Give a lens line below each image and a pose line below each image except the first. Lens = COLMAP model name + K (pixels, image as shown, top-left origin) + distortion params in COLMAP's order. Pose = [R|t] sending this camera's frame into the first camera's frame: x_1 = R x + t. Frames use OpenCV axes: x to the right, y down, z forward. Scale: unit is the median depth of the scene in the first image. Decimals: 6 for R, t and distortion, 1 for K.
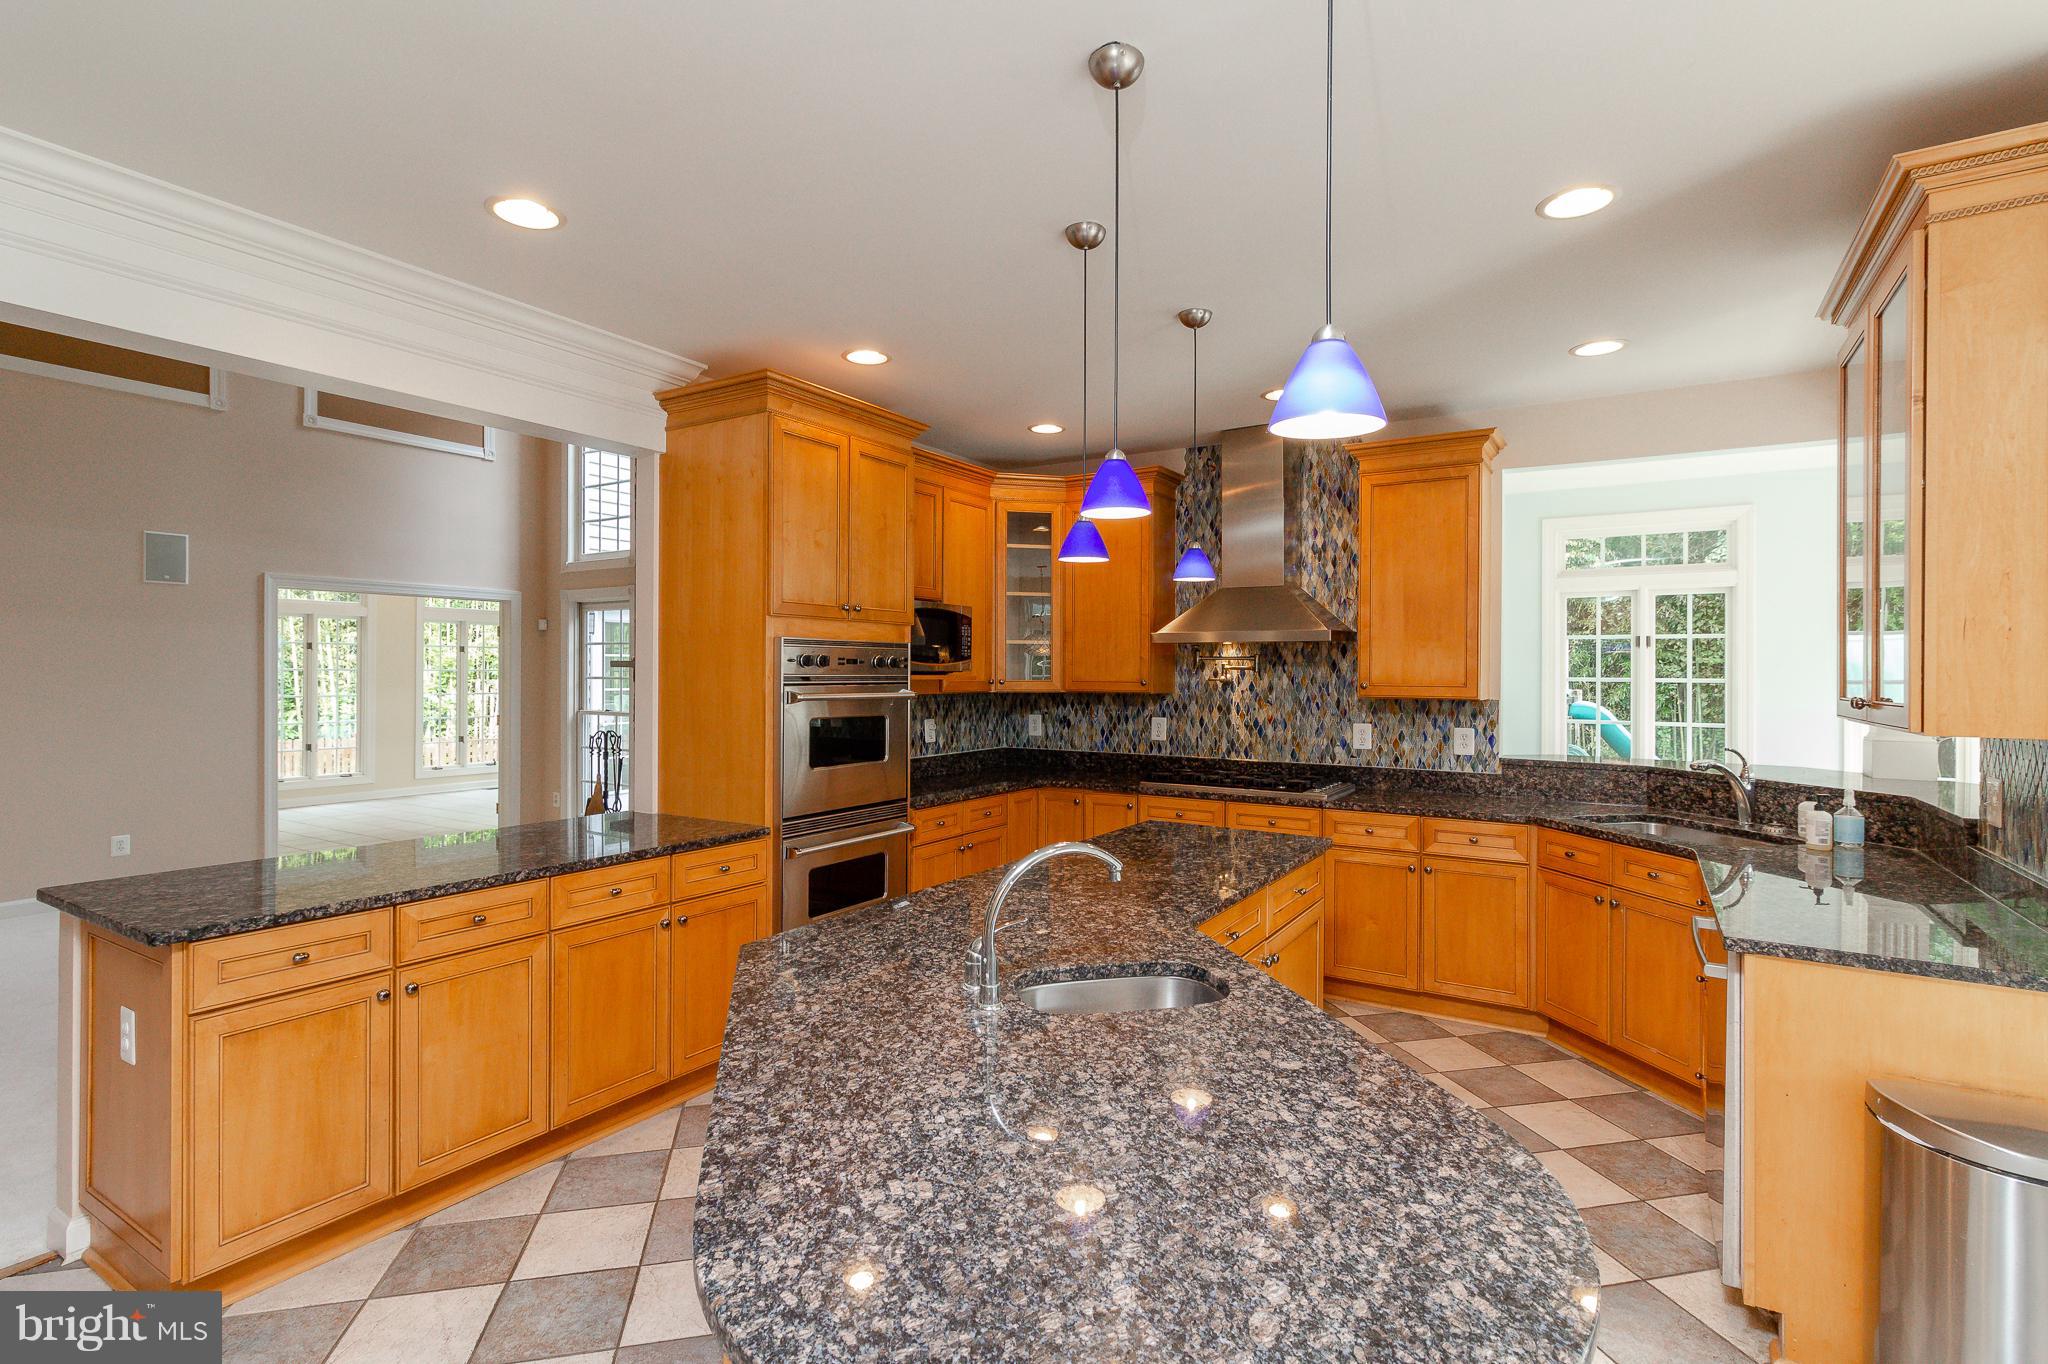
lens RADIAL K [[964.2, 0, 1008.6], [0, 964.2, 676.5], [0, 0, 1]] dist [-0.024159, -0.000573]
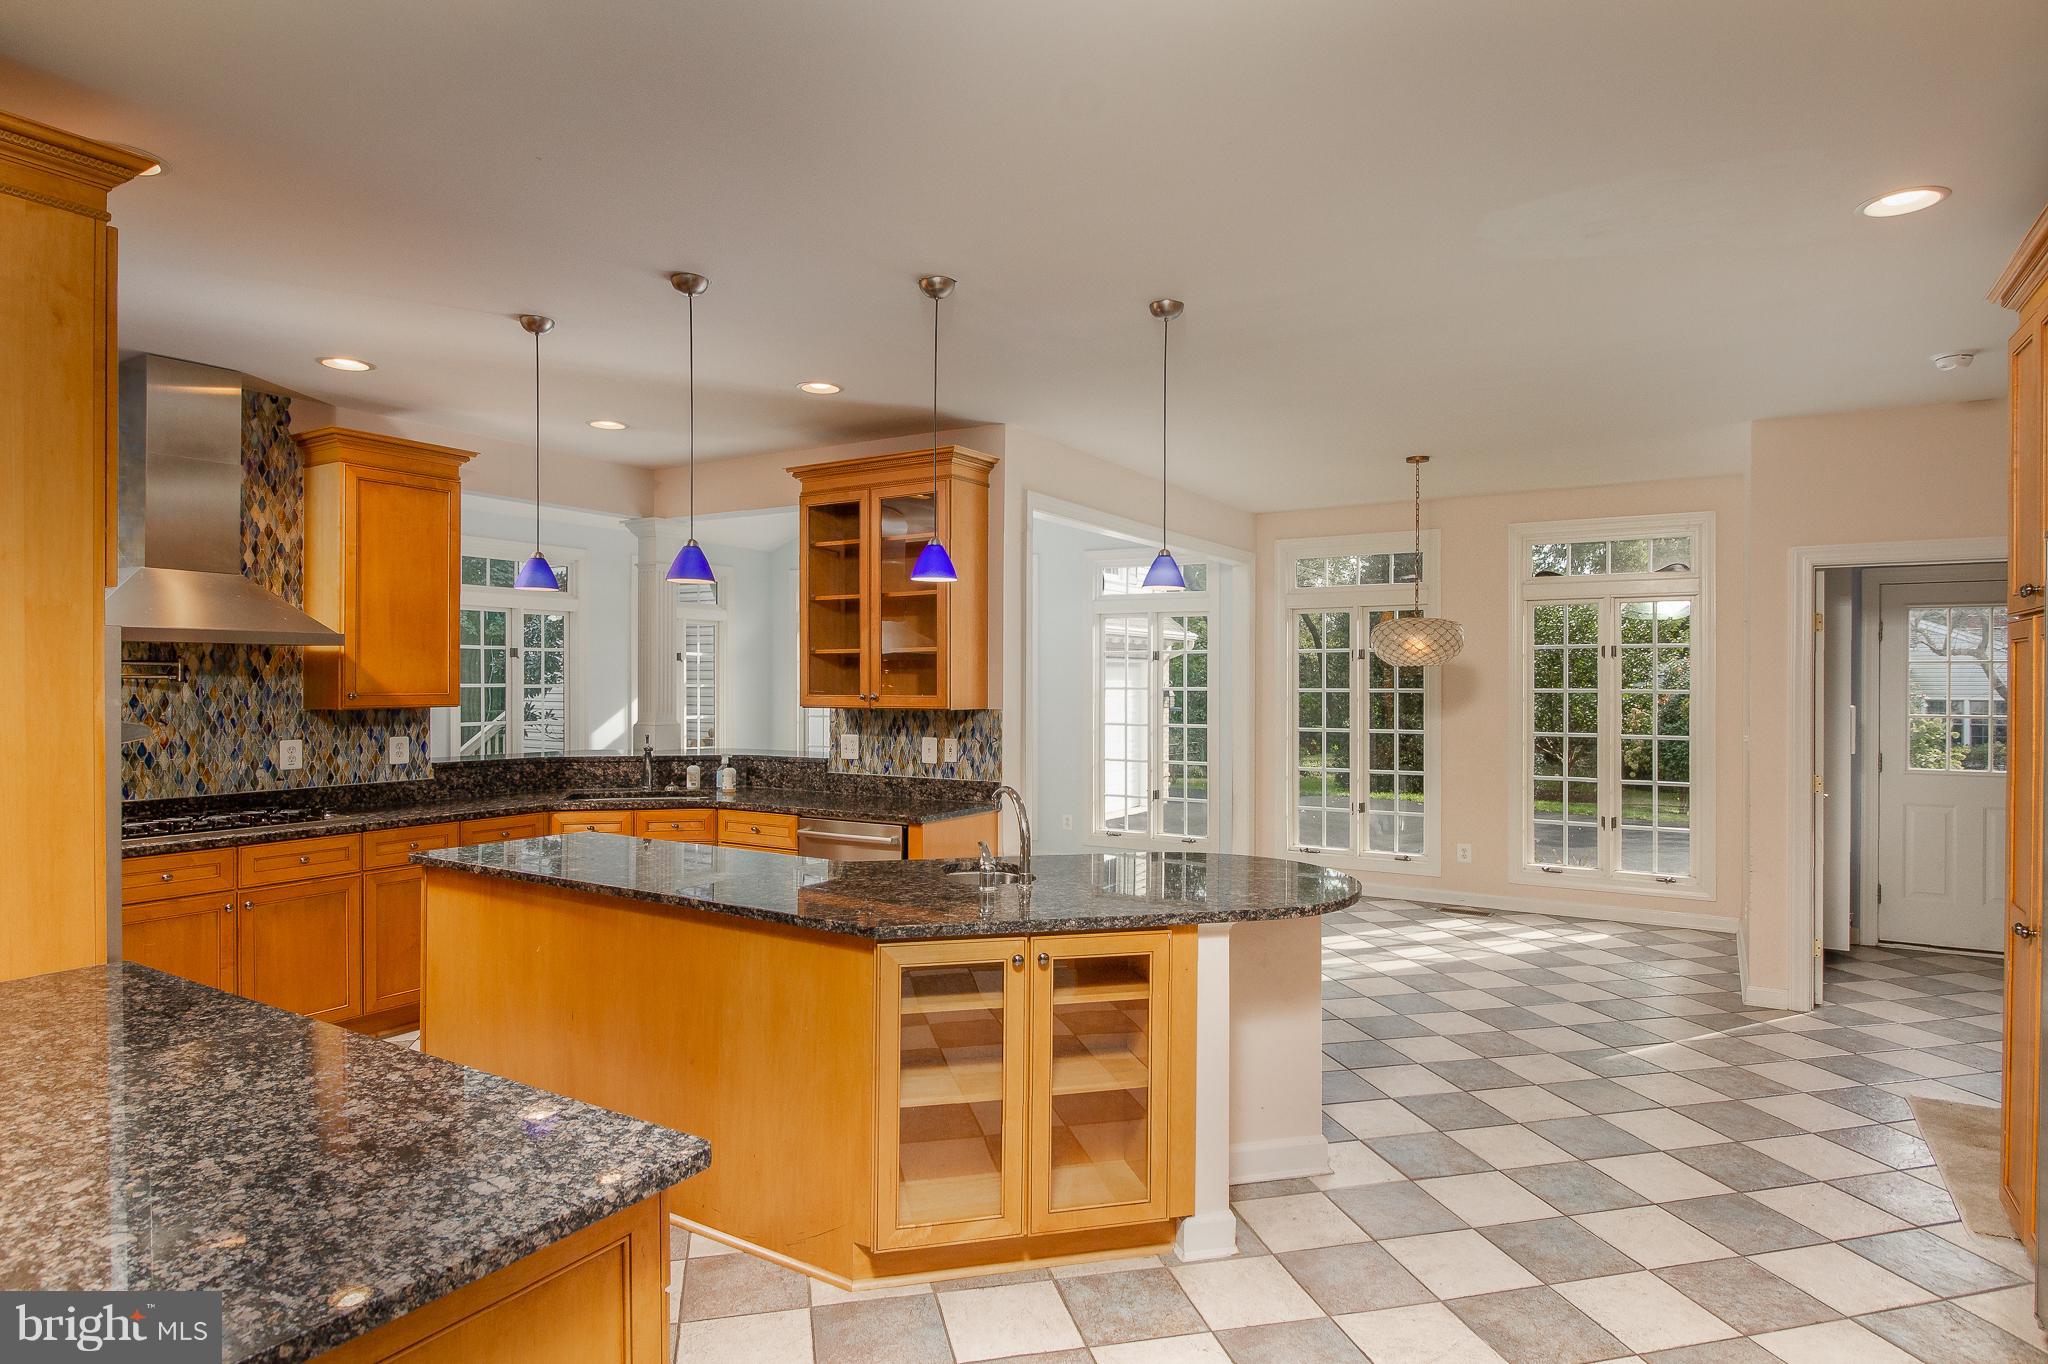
lens RADIAL K [[1128.3, 0, 1024.0], [0, 1128.3, 682.0], [0, 0, 1]] dist [0.000130, 0.000111]
pose [[-0.029196, -0.008357, 0.999539, -0.688072], [0.000255, 0.999965, 0.008368, -0.012086], [-0.999574, 0.000499, -0.029193, 0.376320]]
